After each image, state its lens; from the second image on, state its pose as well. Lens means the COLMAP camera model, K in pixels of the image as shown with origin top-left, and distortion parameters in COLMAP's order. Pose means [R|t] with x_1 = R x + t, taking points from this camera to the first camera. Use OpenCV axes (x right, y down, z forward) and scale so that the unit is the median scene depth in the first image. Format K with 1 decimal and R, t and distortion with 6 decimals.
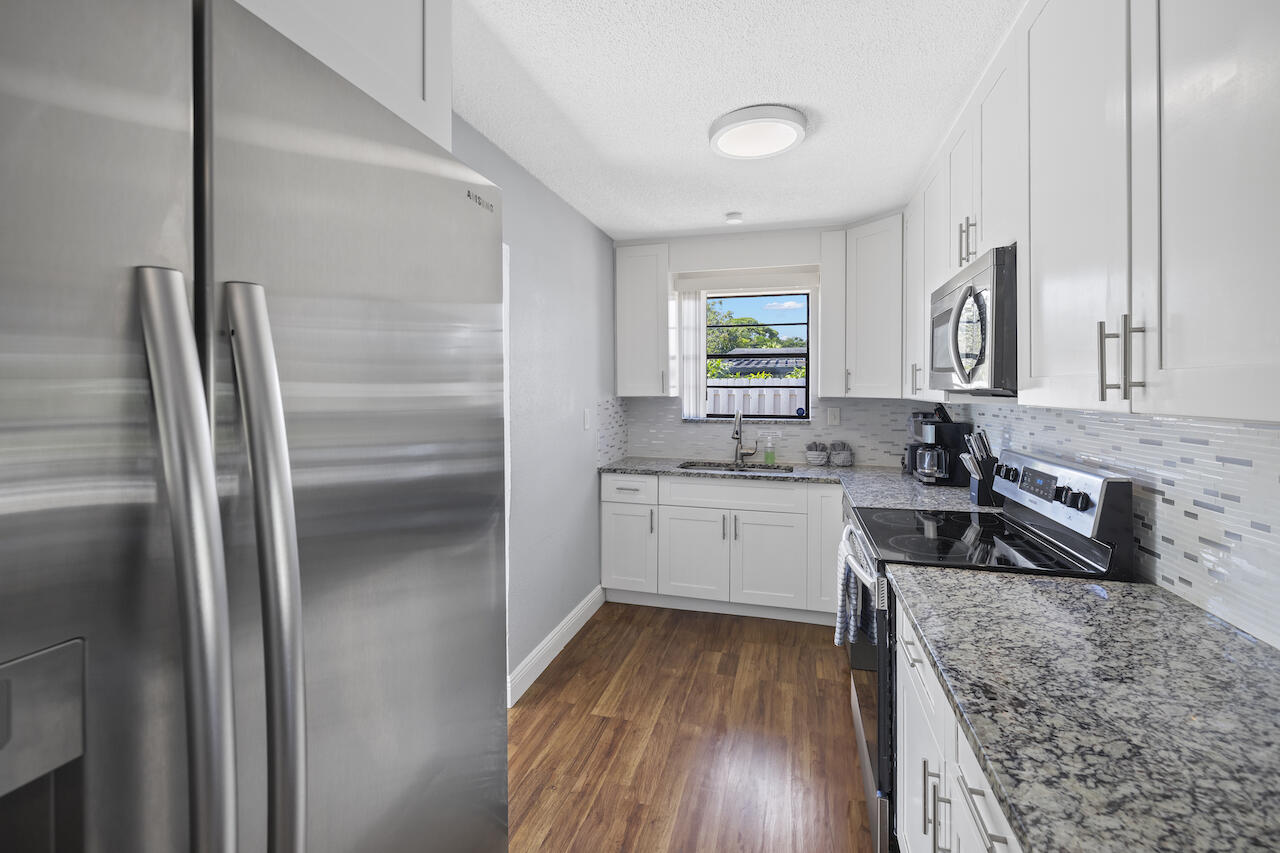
lens RADIAL K [[532.9, 0, 633.0], [0, 532.9, 389.6], [0, 0, 1]] dist [0.001471, 0.000310]
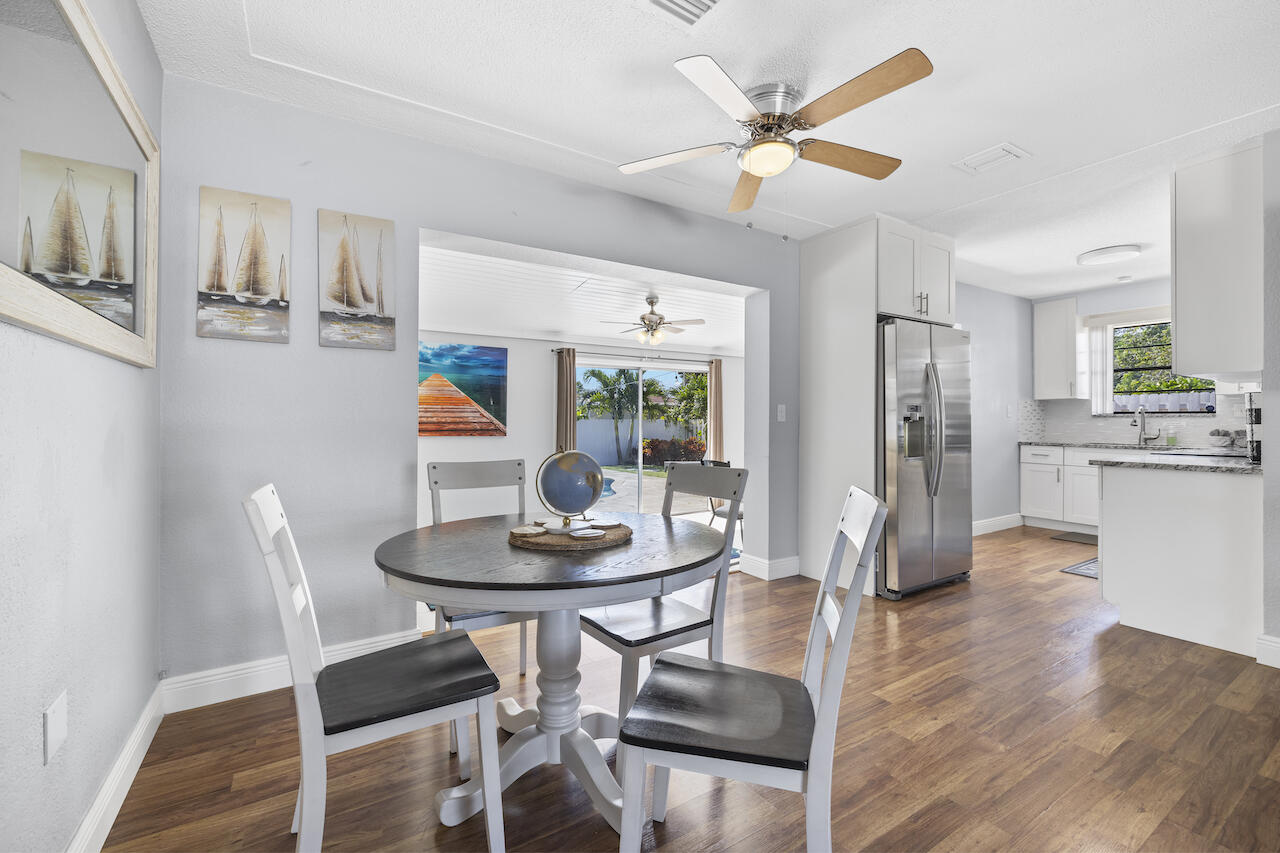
lens RADIAL K [[532.9, 0, 643.2], [0, 532.9, 416.3], [0, 0, 1]] dist [0.001471, 0.000310]
pose [[0.744026, -0.003738, -0.668140, 0.158602], [-0.003784, 0.999945, -0.009807, 0.080183], [0.668140, 0.009825, 0.743971, -0.916108]]
